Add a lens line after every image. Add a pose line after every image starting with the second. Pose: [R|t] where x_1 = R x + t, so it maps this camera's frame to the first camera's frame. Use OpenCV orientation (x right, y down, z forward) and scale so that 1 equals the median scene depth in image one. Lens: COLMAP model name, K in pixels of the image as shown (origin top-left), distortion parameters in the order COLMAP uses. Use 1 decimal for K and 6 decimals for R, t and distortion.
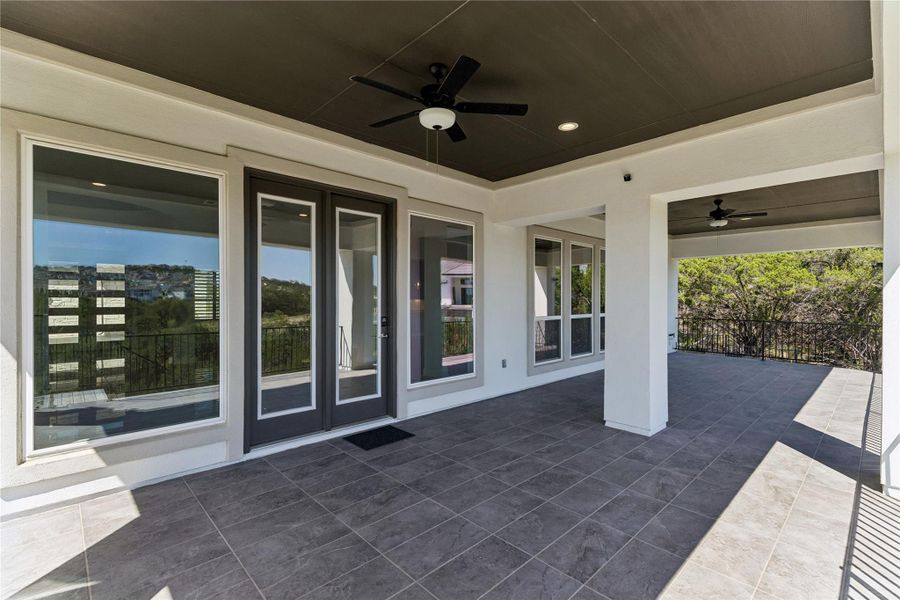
lens RADIAL K [[410.8, 0, 450.0], [0, 410.8, 300.0], [0, 0, 1]] dist [0.002194, 0.000494]
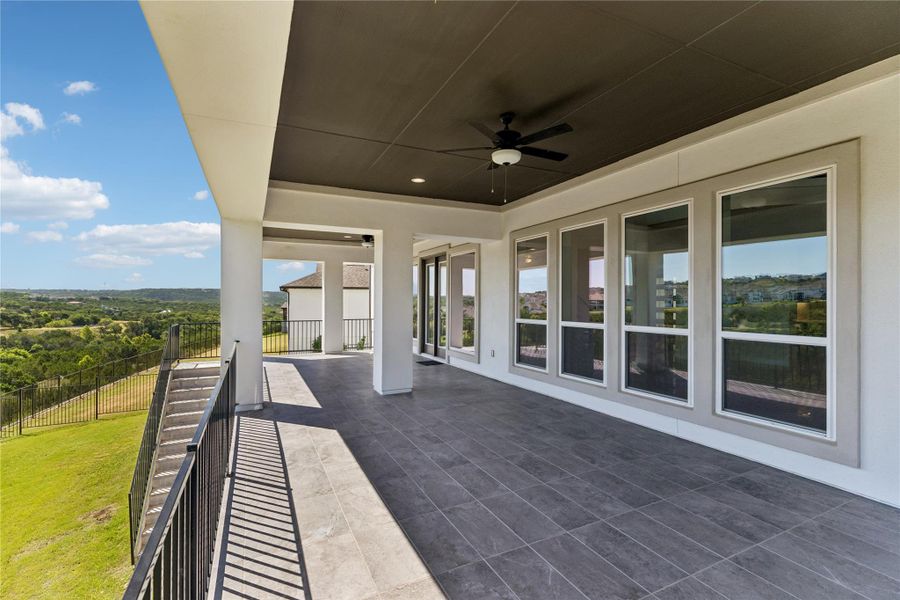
lens RADIAL K [[411.8, 0, 450.0], [0, 411.8, 300.0], [0, 0, 1]] dist [-0.070528, 0.000119]
pose [[-0.310296, -0.008546, -0.950602, 1.163020], [0.003749, 0.999941, -0.010214, 0.003689], [0.950633, -0.006733, -0.310245, 1.081165]]
